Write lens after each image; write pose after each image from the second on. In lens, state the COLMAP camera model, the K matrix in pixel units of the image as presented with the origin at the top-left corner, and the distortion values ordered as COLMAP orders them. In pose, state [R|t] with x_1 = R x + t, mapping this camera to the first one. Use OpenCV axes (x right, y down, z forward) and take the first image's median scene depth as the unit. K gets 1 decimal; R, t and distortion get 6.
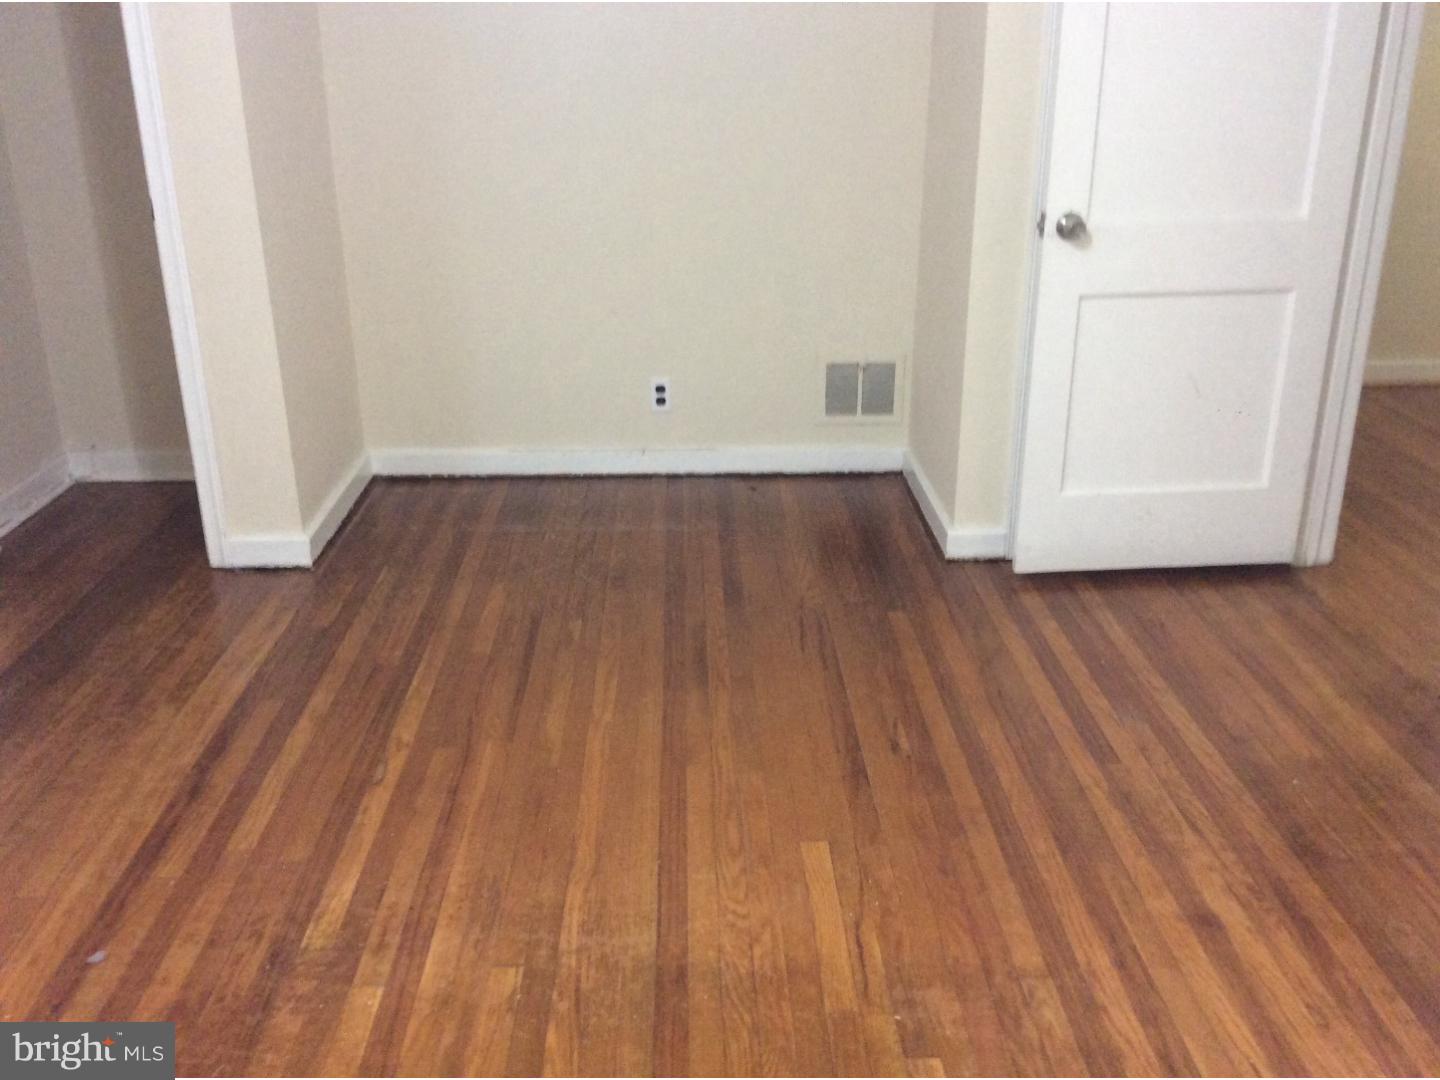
lens RADIAL K [[1284.3, 0, 725.4], [0, 1284.3, 570.2], [0, 0, 1]] dist [0.122389, -0.250715]
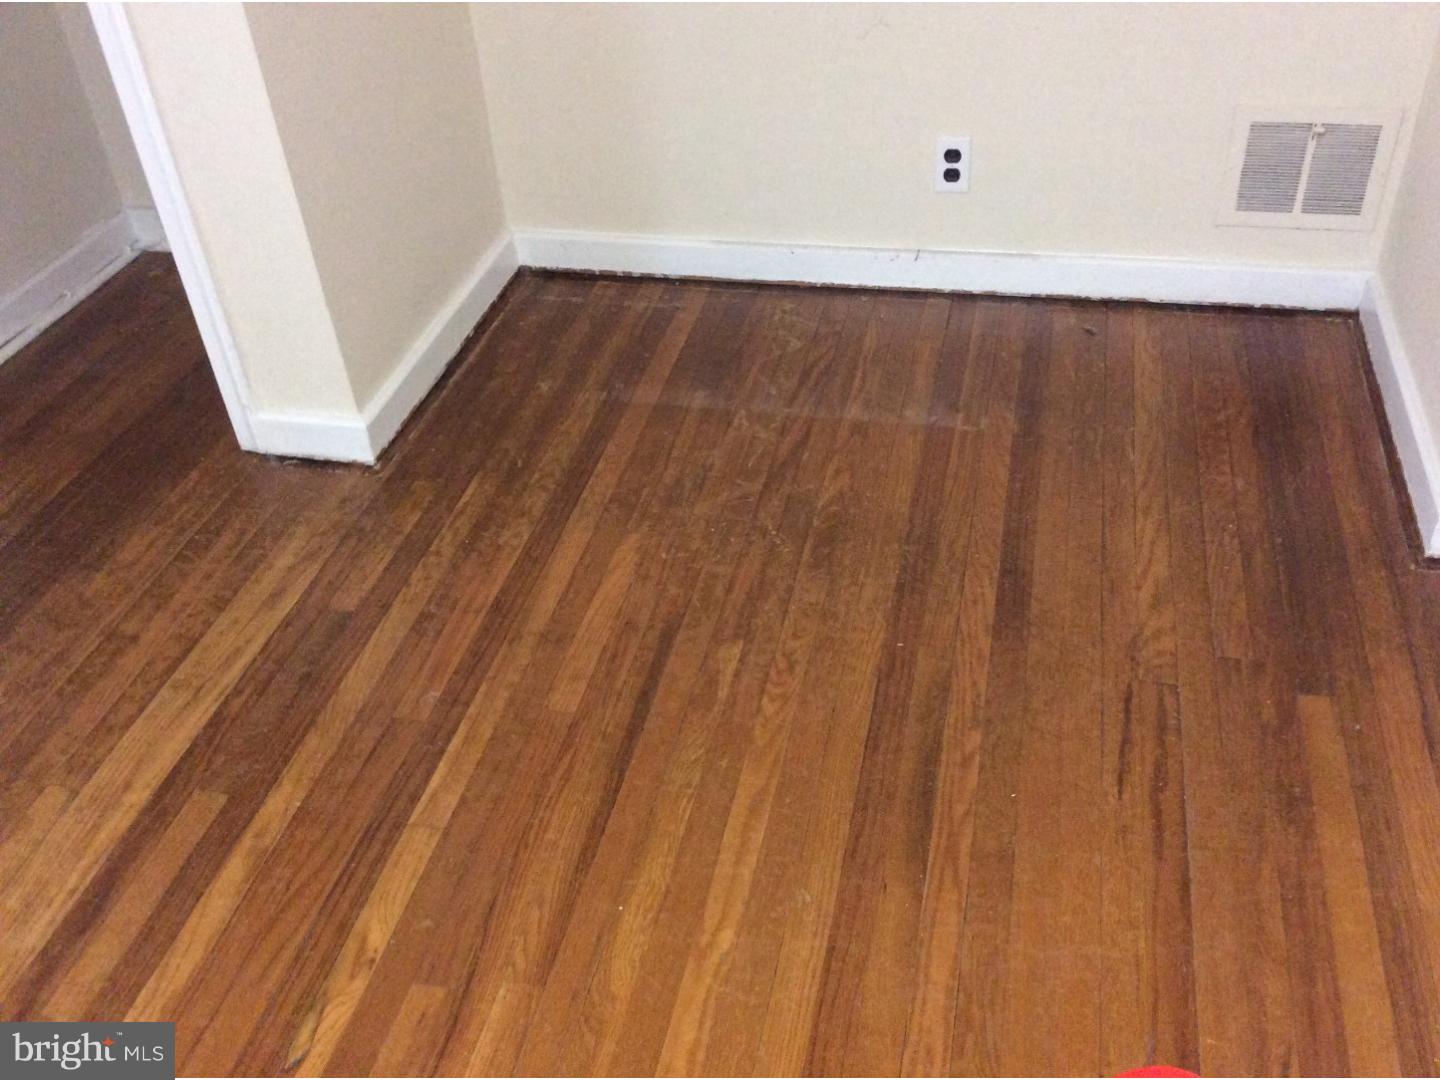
lens RADIAL K [[1284.3, 0, 725.4], [0, 1284.3, 570.2], [0, 0, 1]] dist [0.122389, -0.250715]
pose [[0.965176, 0.121244, -0.231806, 0.015681], [-0.046785, 0.951827, 0.303045, -0.184633], [0.257382, -0.281646, 0.924354, 0.485382]]
